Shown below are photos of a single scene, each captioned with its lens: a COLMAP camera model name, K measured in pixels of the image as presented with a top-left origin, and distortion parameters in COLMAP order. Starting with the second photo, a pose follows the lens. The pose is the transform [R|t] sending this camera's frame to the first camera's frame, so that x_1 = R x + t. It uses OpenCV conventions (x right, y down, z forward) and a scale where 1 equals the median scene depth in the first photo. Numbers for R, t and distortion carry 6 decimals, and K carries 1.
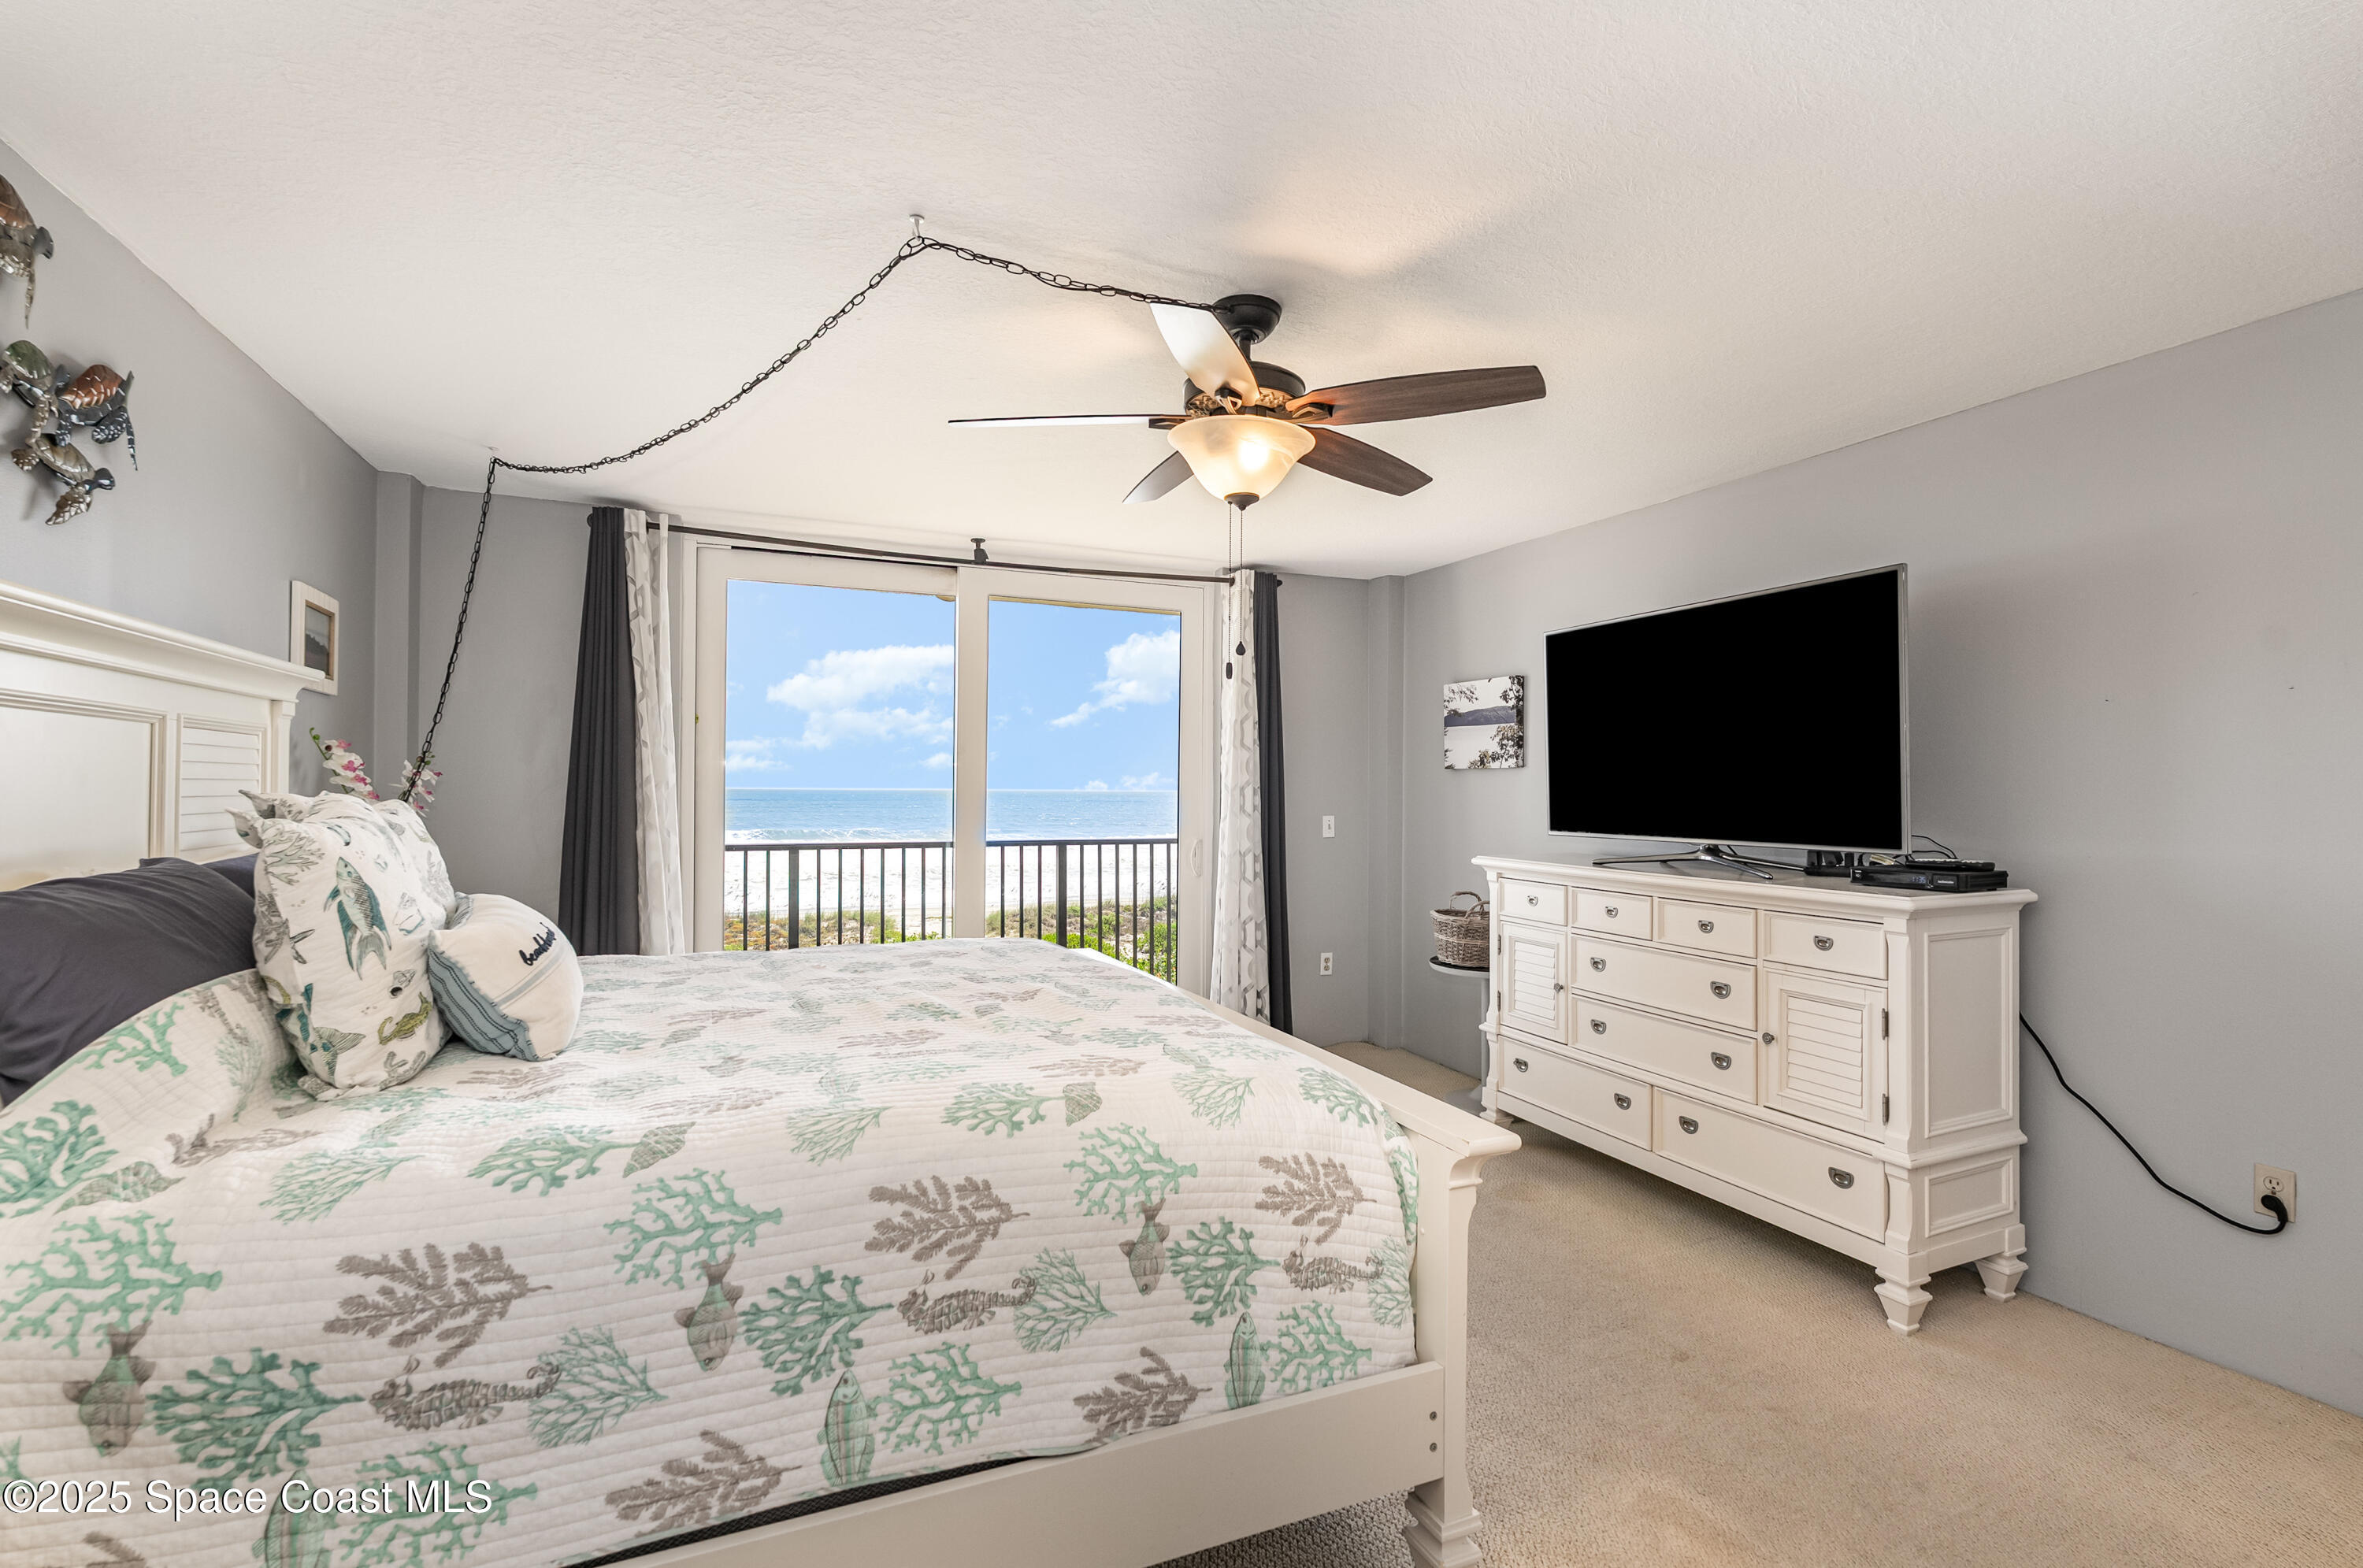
lens RADIAL K [[1061.8, 0, 1192.3], [0, 1061.8, 786.8], [0, 0, 1]] dist [-0.003601, 0.000446]
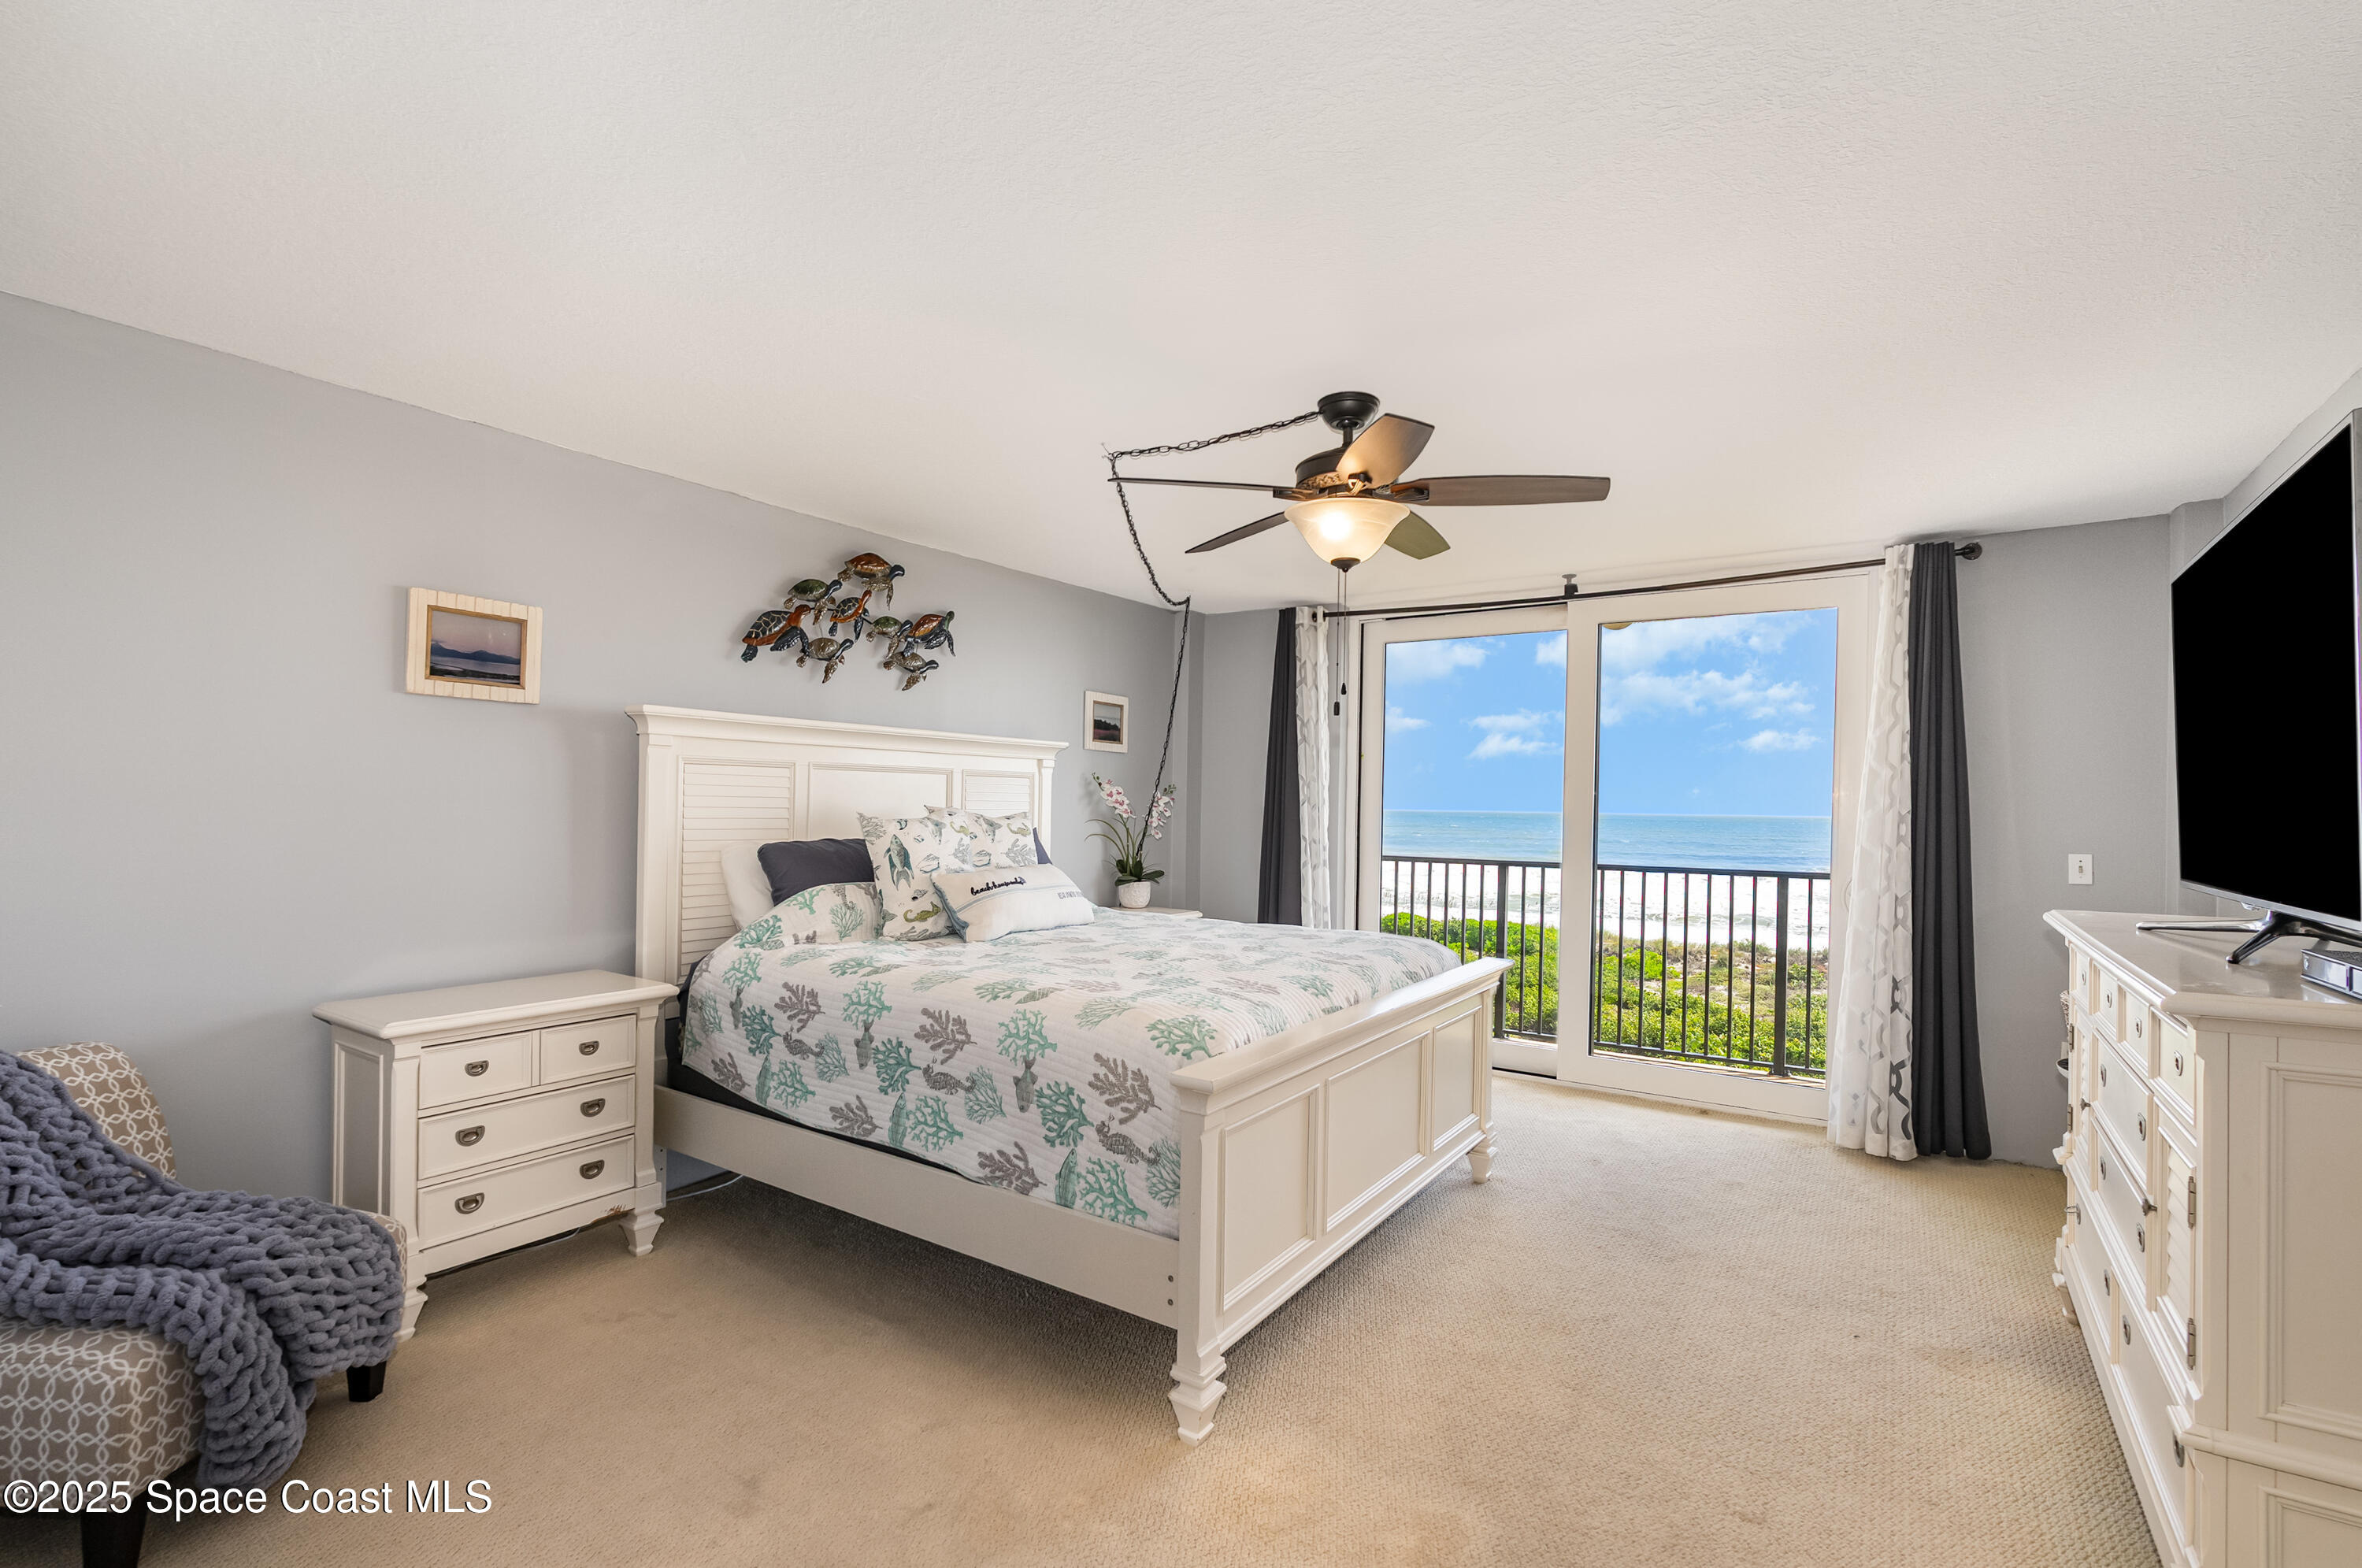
lens RADIAL K [[1077.4, 0, 1169.4], [0, 1077.4, 808.2], [0, 0, 1]] dist [-0.011349, 0.000044]
pose [[0.526190, 0.004021, -0.850358, 1.435601], [-0.009381, 0.999955, -0.001076, 0.008361], [0.850315, 0.008544, 0.526204, 0.302903]]
